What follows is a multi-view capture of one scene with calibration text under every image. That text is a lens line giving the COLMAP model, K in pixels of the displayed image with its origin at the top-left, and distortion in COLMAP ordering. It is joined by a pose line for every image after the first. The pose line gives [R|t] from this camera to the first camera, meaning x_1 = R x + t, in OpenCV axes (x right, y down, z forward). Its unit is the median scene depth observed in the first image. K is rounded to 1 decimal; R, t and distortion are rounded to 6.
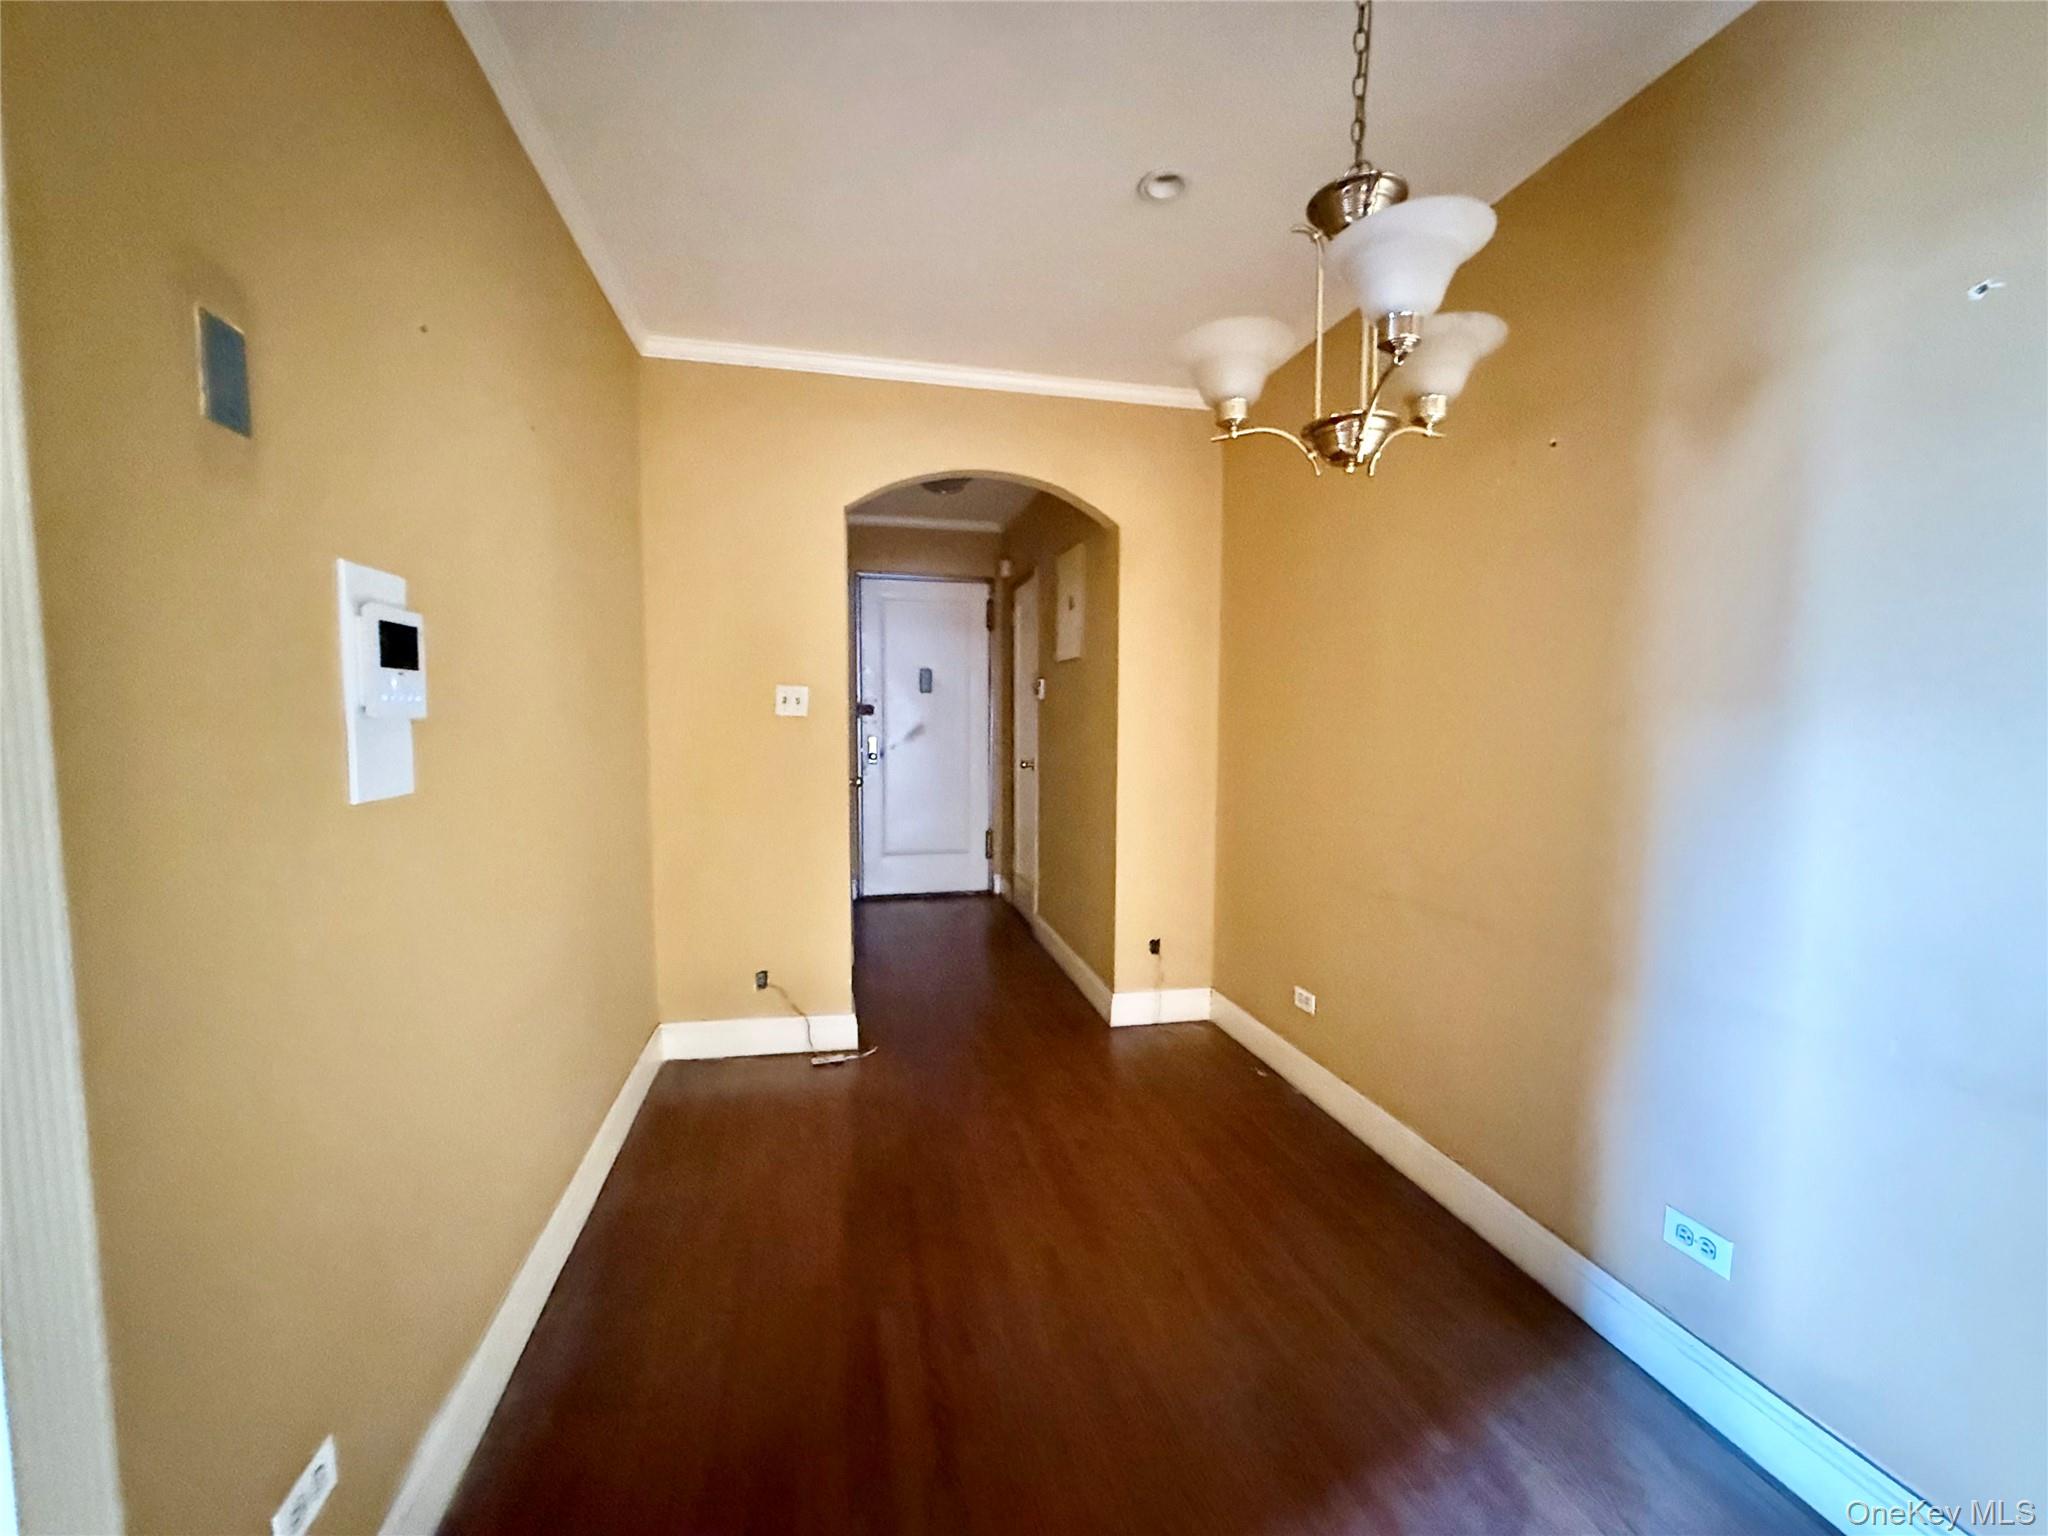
lens RADIAL K [[814.1, 0, 1022.0], [0, 814.1, 771.4], [0, 0, 1]] dist [0.000064, -0.000016]
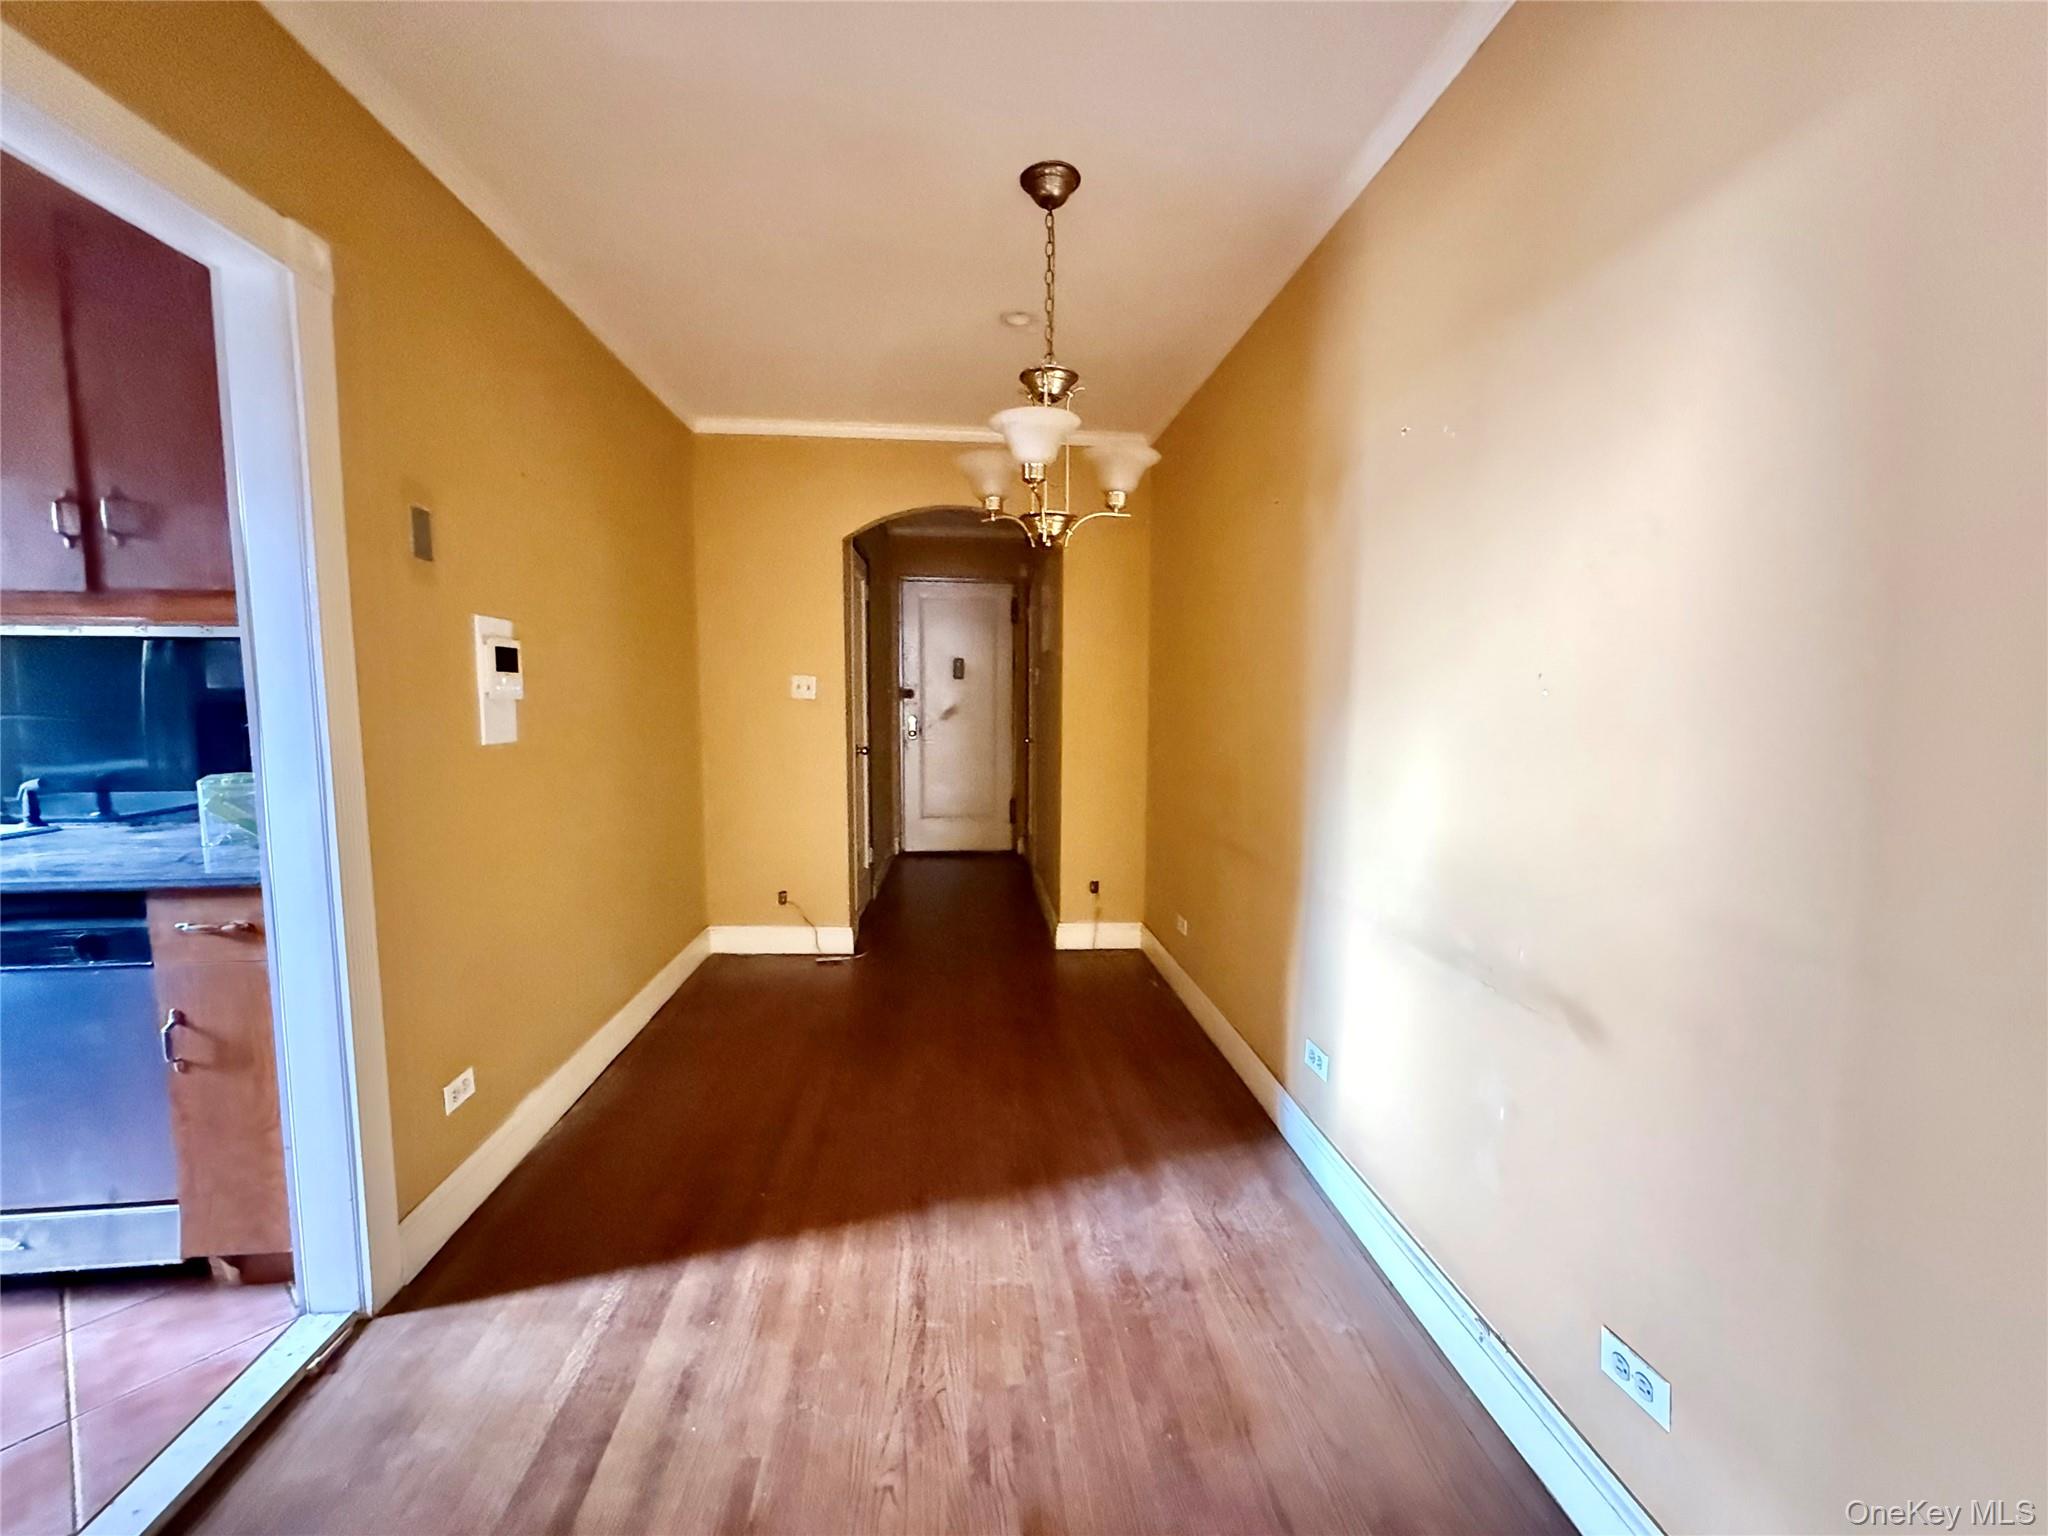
lens RADIAL K [[814.1, 0, 1022.0], [0, 814.1, 771.4], [0, 0, 1]] dist [0.000064, -0.000016]
pose [[0.990006, 0.014469, -0.140282, 0.250232], [-0.011580, 0.999704, 0.021388, 0.017173], [0.140550, -0.019550, 0.989881, -0.254392]]
